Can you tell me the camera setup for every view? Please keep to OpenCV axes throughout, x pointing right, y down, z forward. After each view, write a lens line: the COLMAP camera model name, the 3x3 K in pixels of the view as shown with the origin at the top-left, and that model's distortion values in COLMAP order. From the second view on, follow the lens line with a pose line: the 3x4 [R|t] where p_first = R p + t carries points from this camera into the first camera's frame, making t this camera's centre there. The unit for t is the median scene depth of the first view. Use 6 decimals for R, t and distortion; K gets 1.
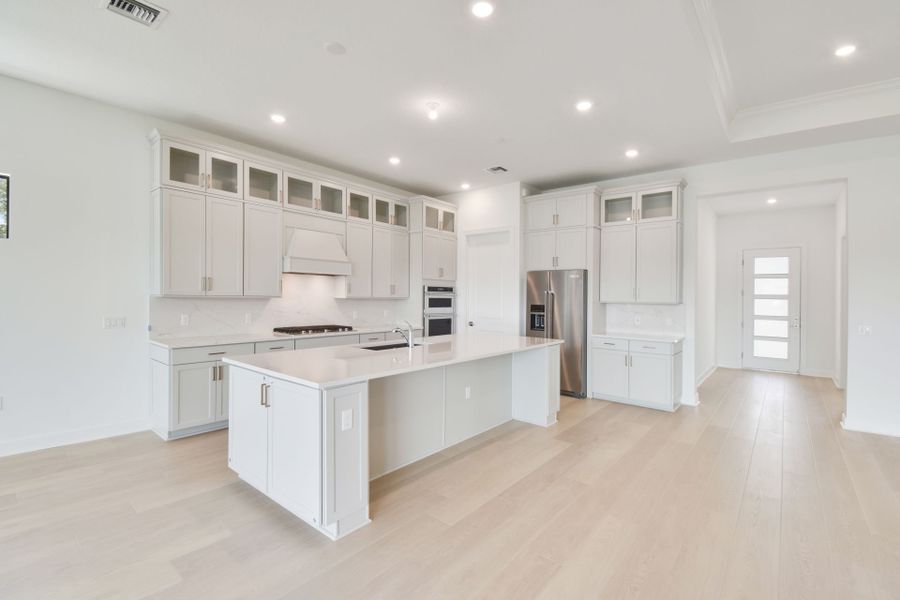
lens RADIAL K [[396.7, 0, 450.0], [0, 396.7, 300.0], [0, 0, 1]] dist [0.002709, -0.000254]
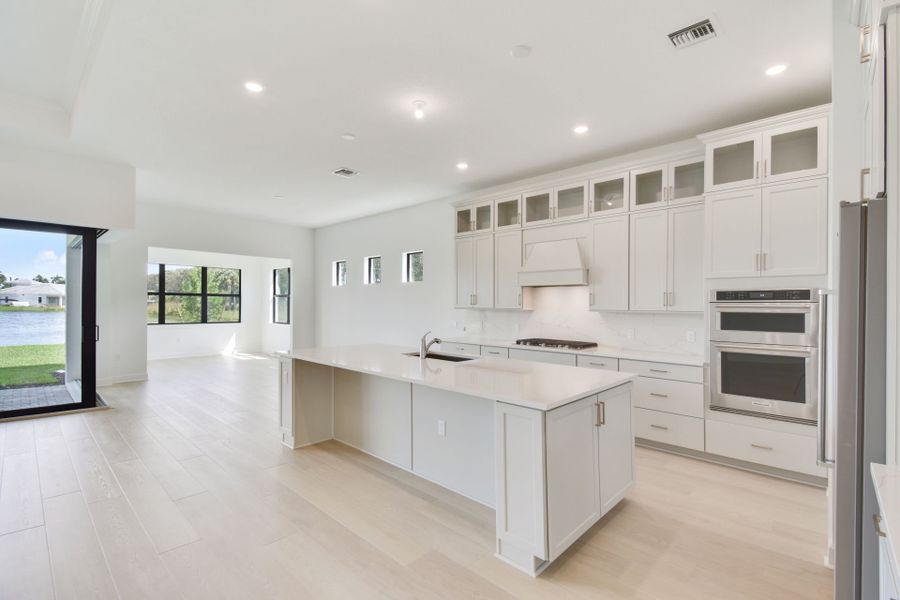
lens RADIAL K [[399.5, 0, 432.9], [0, 399.5, 297.8], [0, 0, 1]] dist [0.023046, -0.000013]
pose [[-0.070902, -0.034710, -0.996879, 0.603739], [-0.019648, 0.999249, -0.033395, 0.001783], [0.997290, 0.017219, -0.071531, 0.731145]]
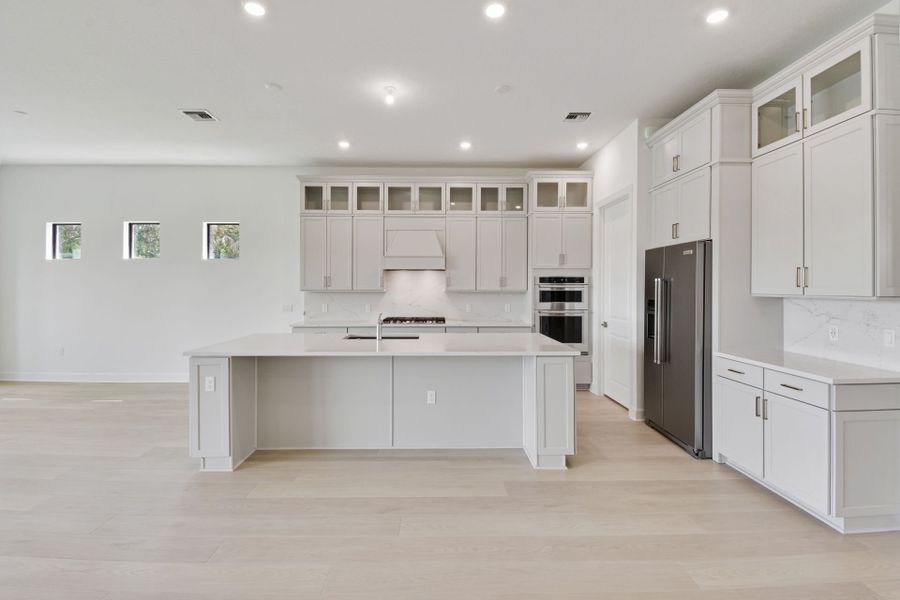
lens RADIAL K [[416.6, 0, 450.0], [0, 416.6, 300.0], [0, 0, 1]] dist [-0.014768, -0.000286]
pose [[0.646351, 0.008523, -0.762993, 0.563081], [0.001016, 0.999927, 0.012030, 0.004239], [0.763040, -0.008551, 0.646295, 0.316287]]
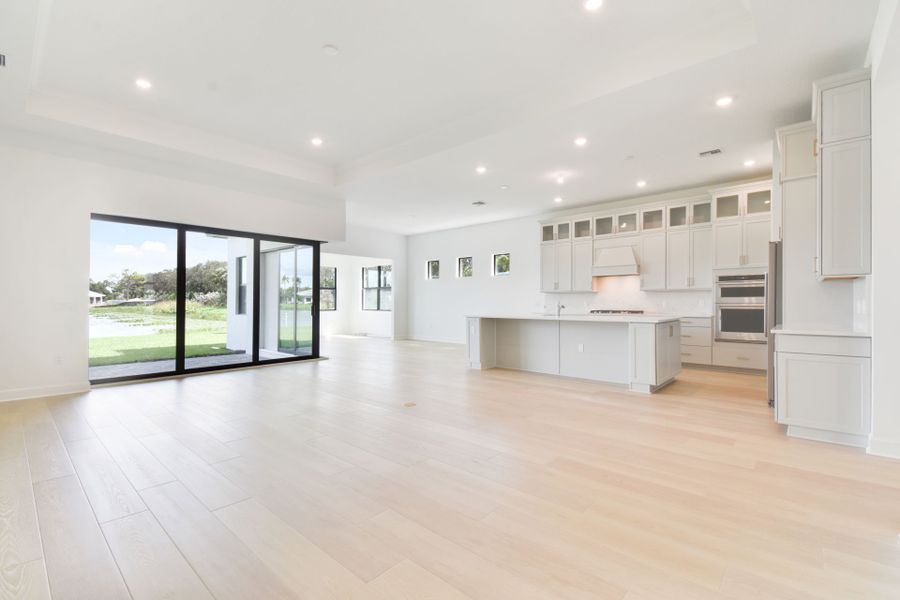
lens RADIAL K [[390.7, 0, 450.0], [0, 390.7, 300.0], [0, 0, 1]] dist [0.028055, -0.000132]
pose [[-0.021328, -0.020359, -0.999565, 1.097494], [-0.007686, 0.999766, -0.020199, 0.059199], [0.999743, 0.007252, -0.021480, 0.378980]]
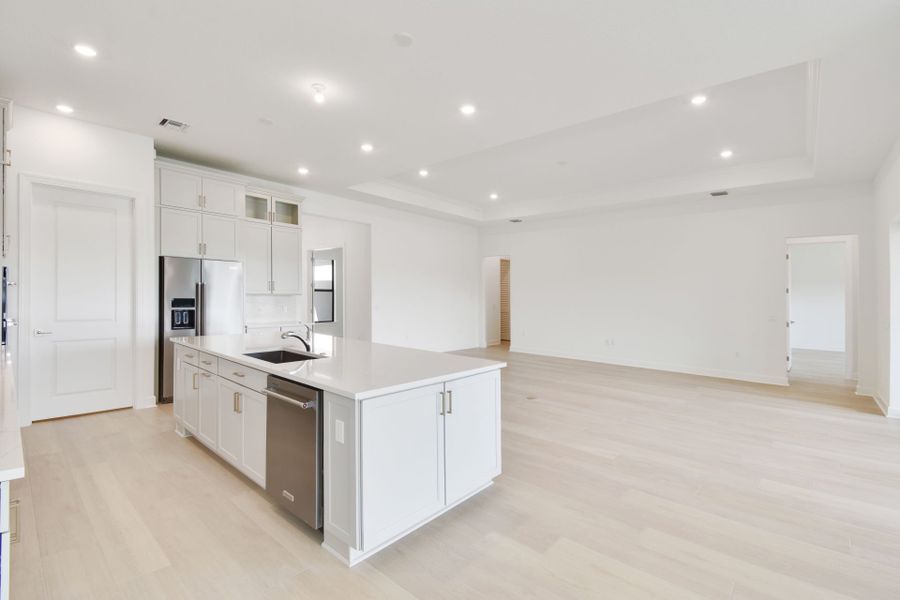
lens RADIAL K [[390.7, 0, 450.0], [0, 390.7, 300.0], [0, 0, 1]] dist [0.028055, -0.000132]
pose [[0.031431, -0.035273, 0.998883, -0.630206], [-0.006941, 0.999345, 0.035507, -0.019697], [-0.999482, -0.008050, 0.031165, 0.440722]]
